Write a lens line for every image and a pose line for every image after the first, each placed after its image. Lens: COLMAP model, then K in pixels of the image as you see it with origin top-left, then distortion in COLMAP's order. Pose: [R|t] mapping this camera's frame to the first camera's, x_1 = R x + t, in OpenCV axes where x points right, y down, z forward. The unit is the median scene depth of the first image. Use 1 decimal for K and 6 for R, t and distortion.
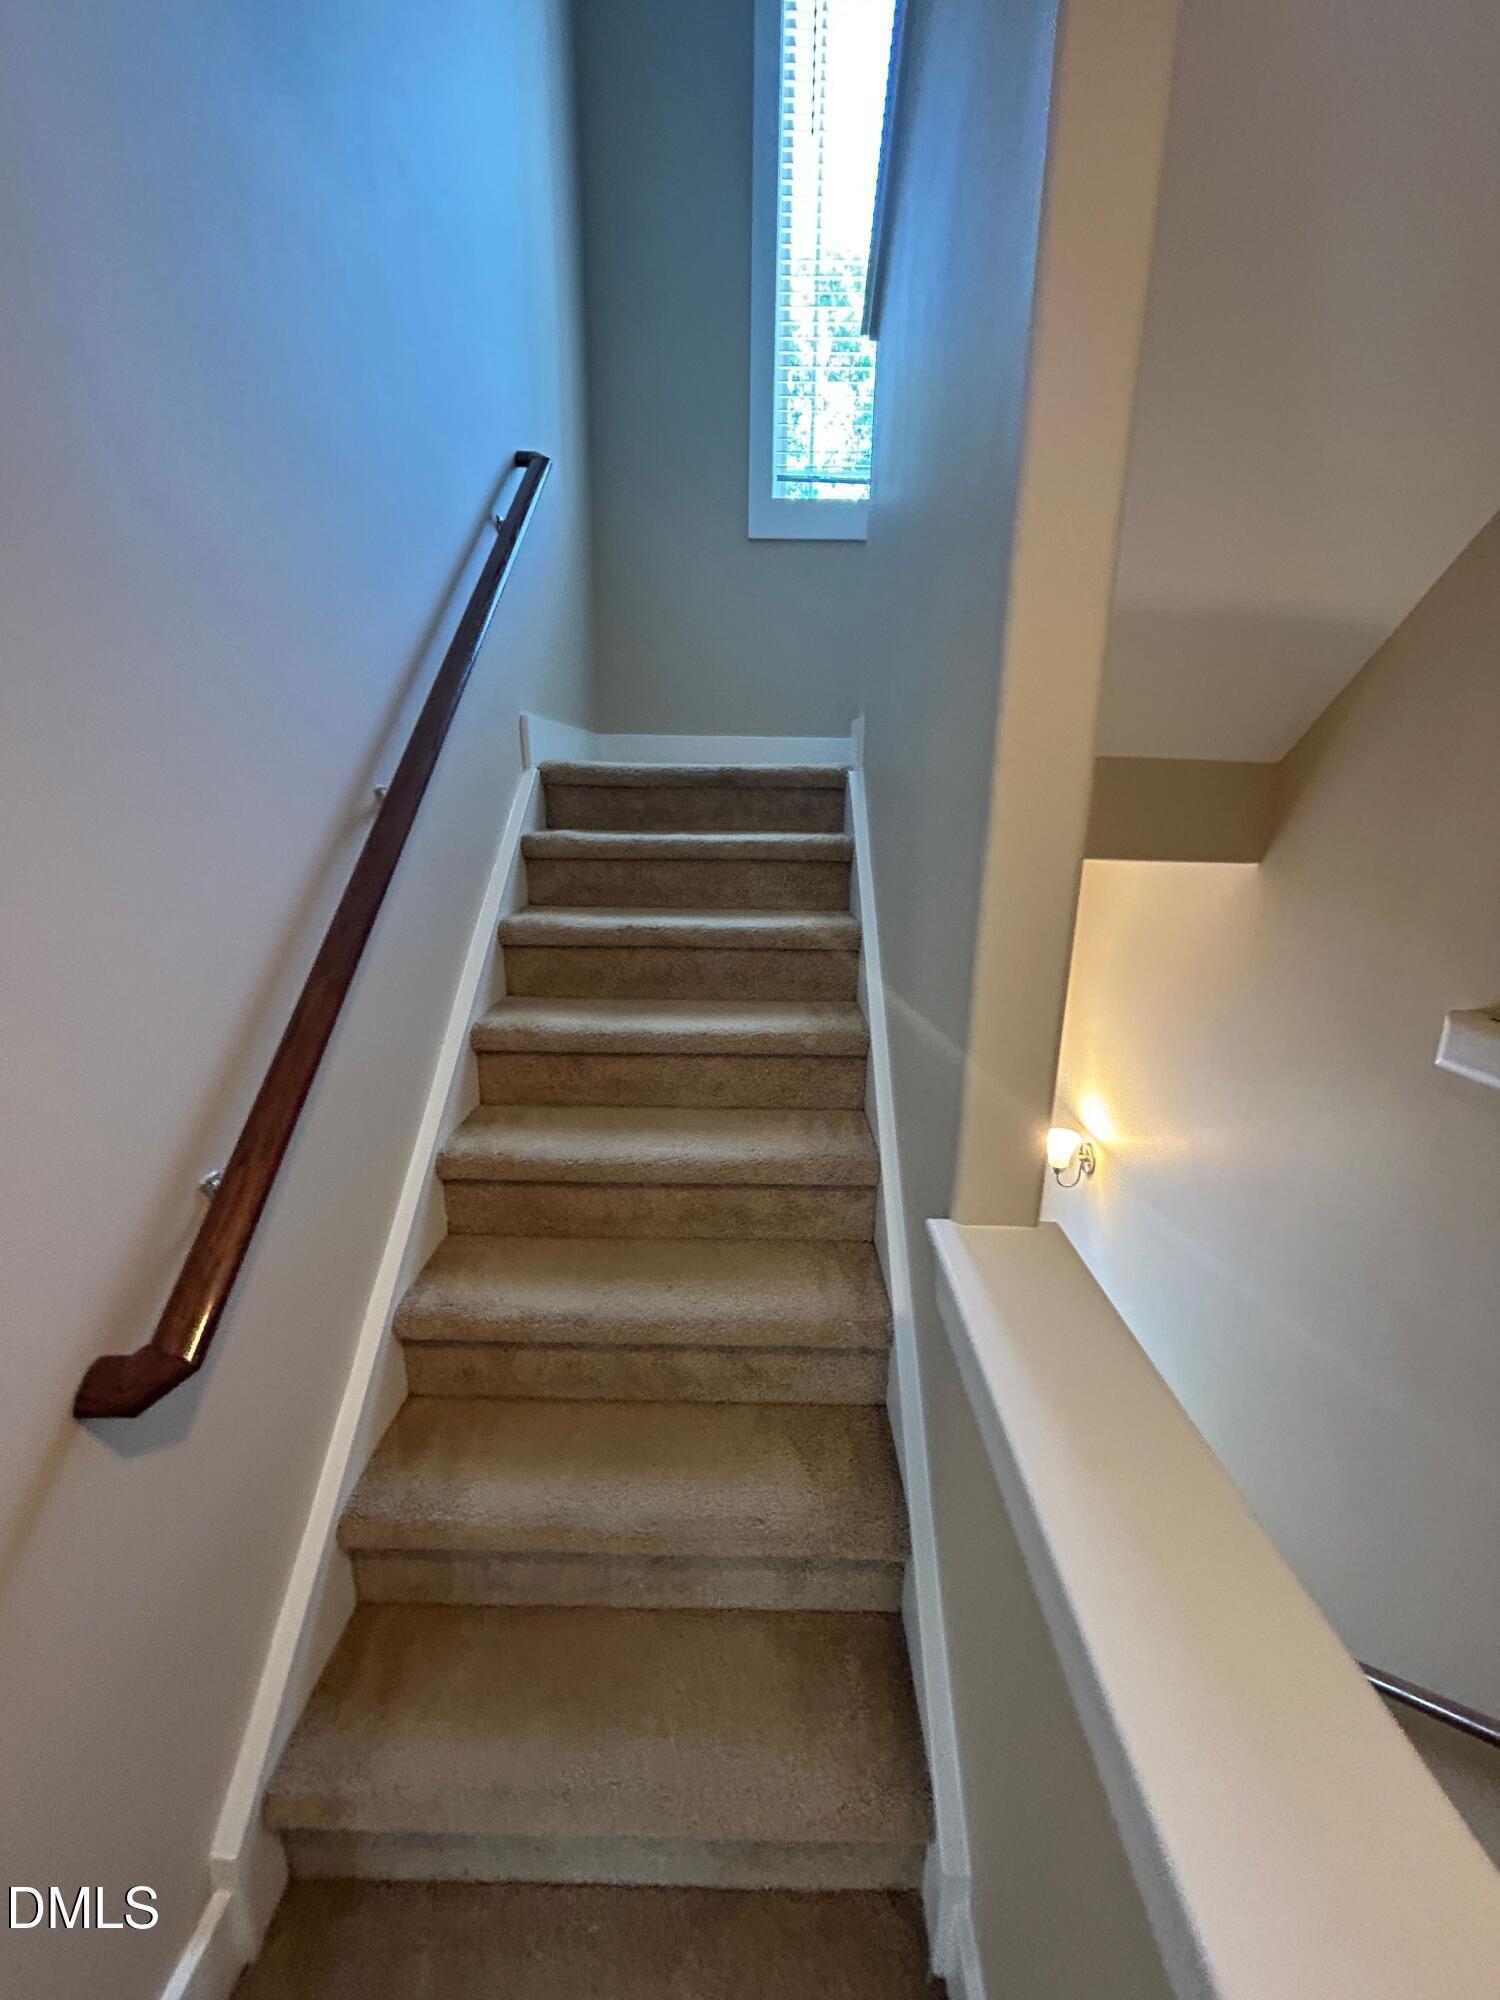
lens RADIAL K [[808.7, 0, 739.4], [0, 808.7, 997.3], [0, 0, 1]] dist [-0.001324, 0.000889]
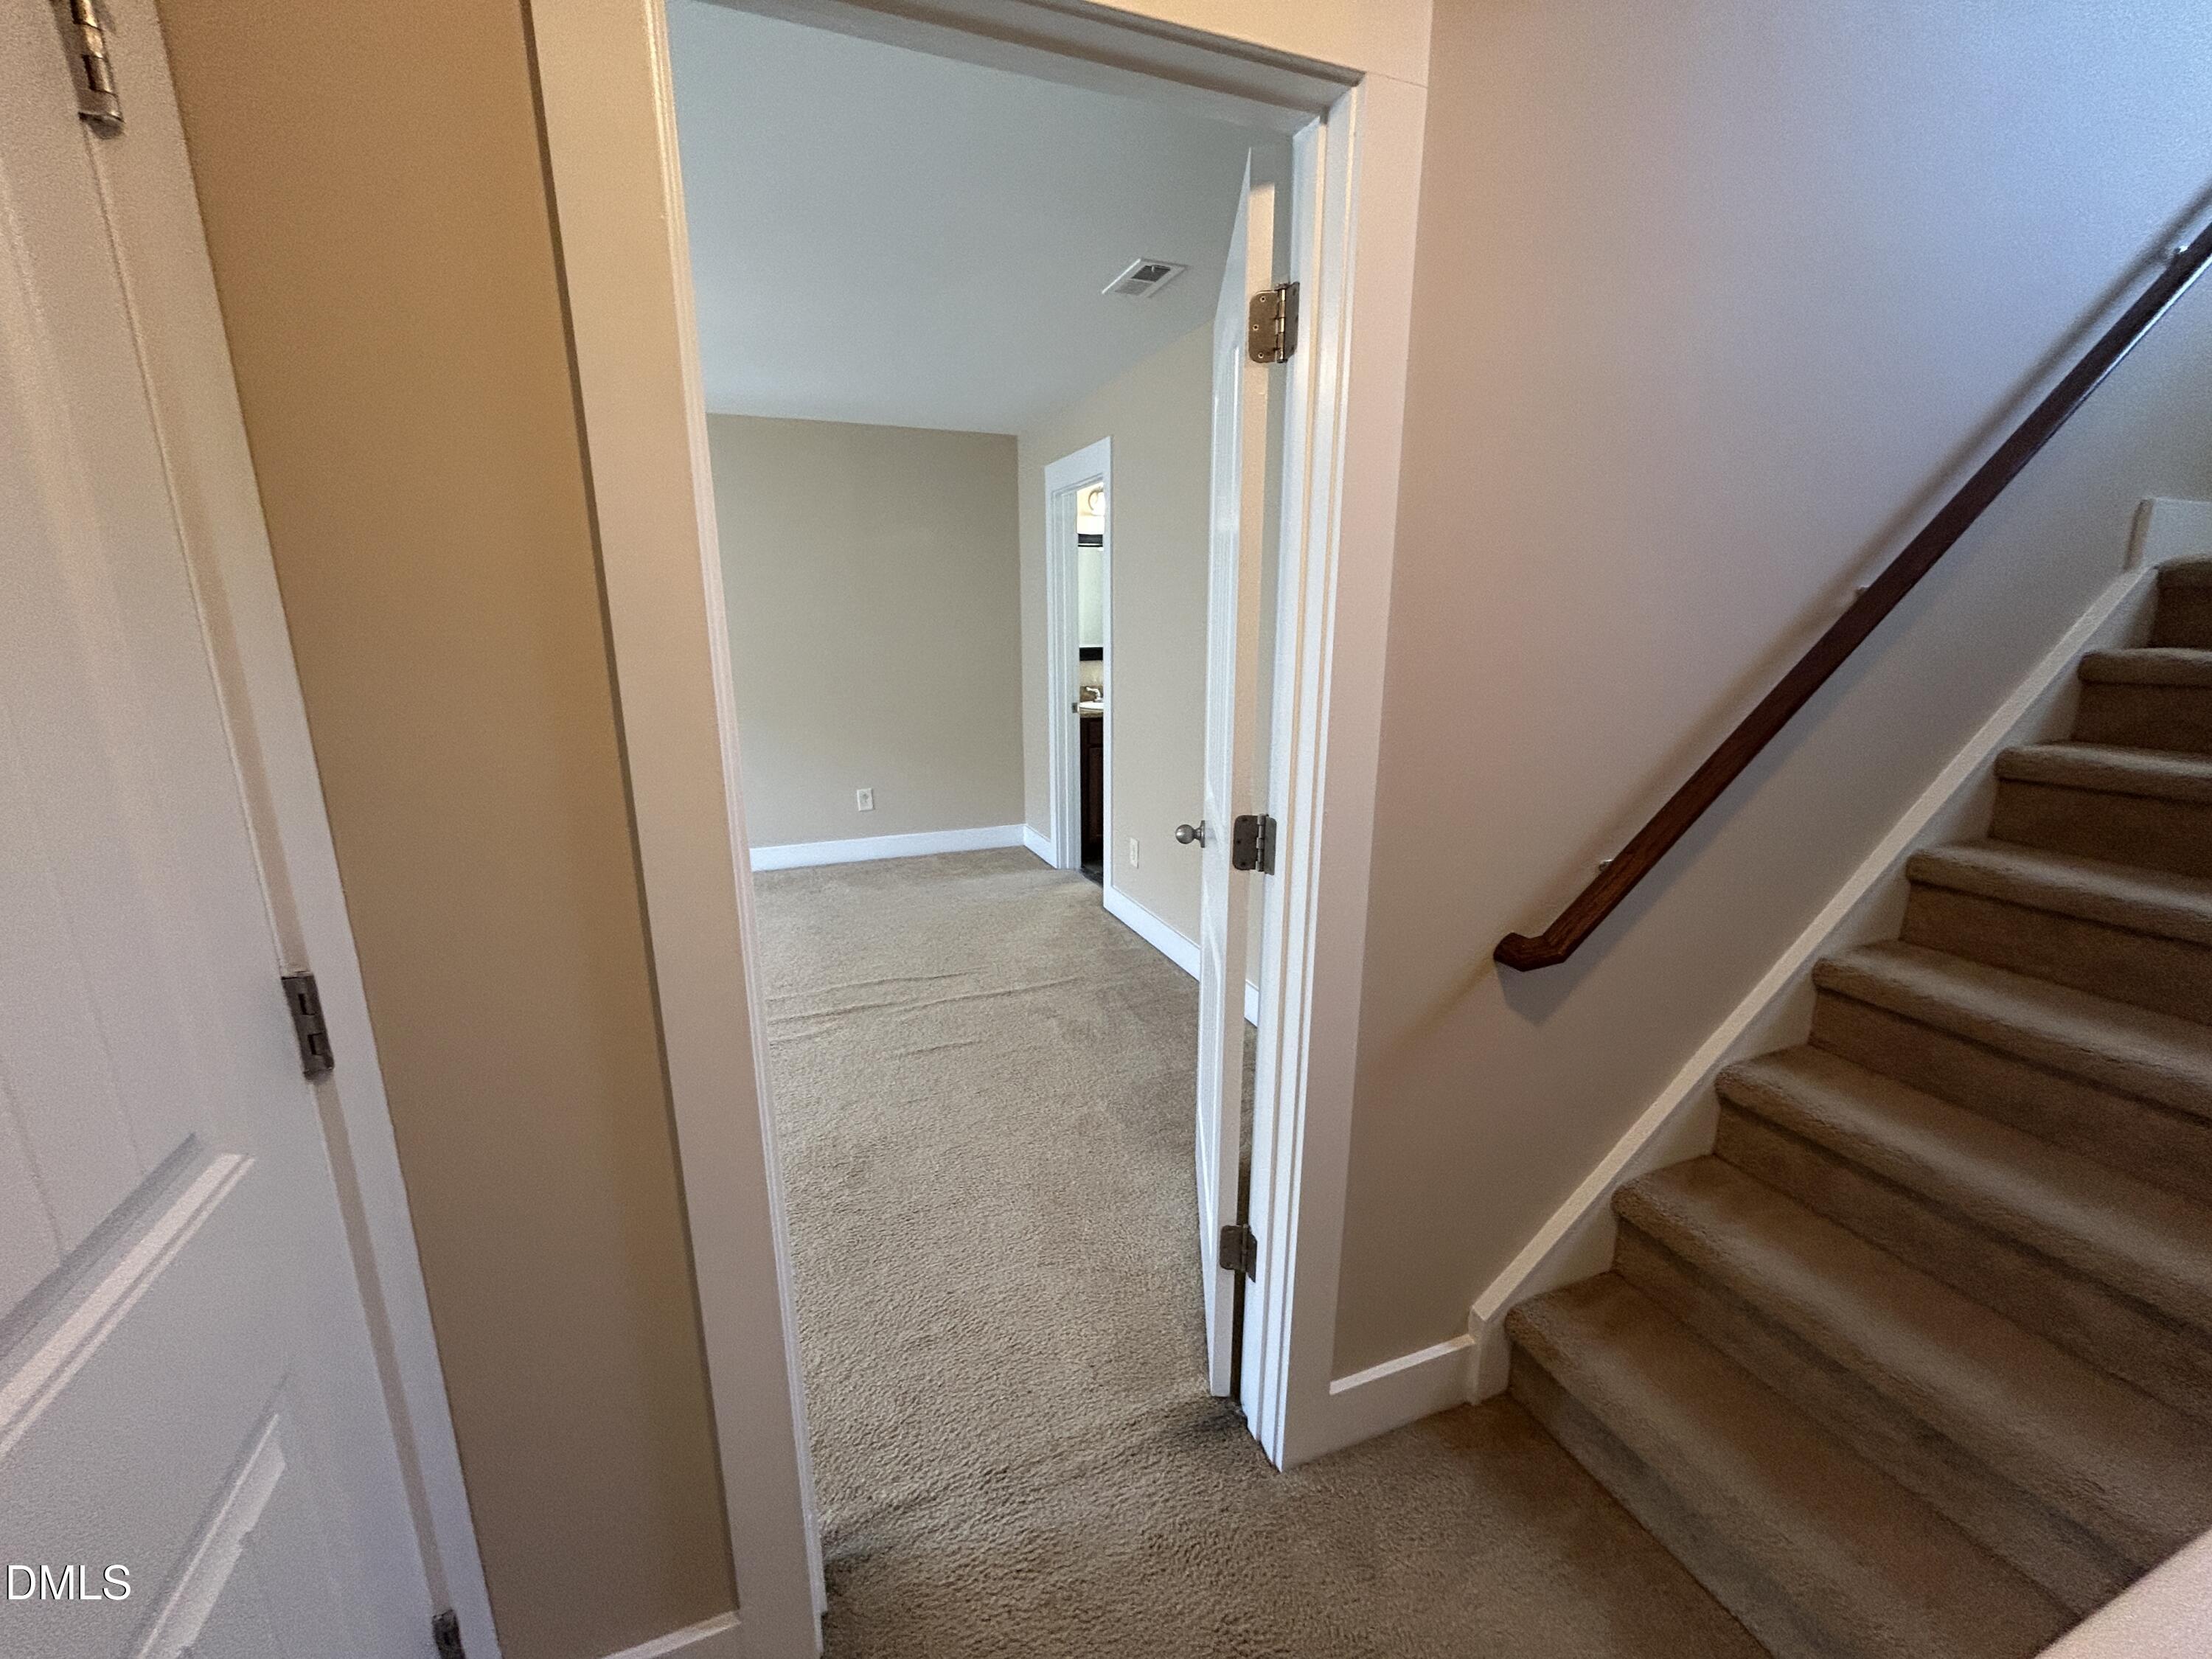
lens RADIAL K [[894.4, 0, 1111.4], [0, 894.4, 829.5], [0, 0, 1]] dist [-0.001324, 0.000889]
pose [[0.397366, 0.204456, -0.894594, 0.247590], [-0.227163, 0.966439, 0.119973, 0.116713], [0.889099, 0.155545, 0.430474, -0.286254]]
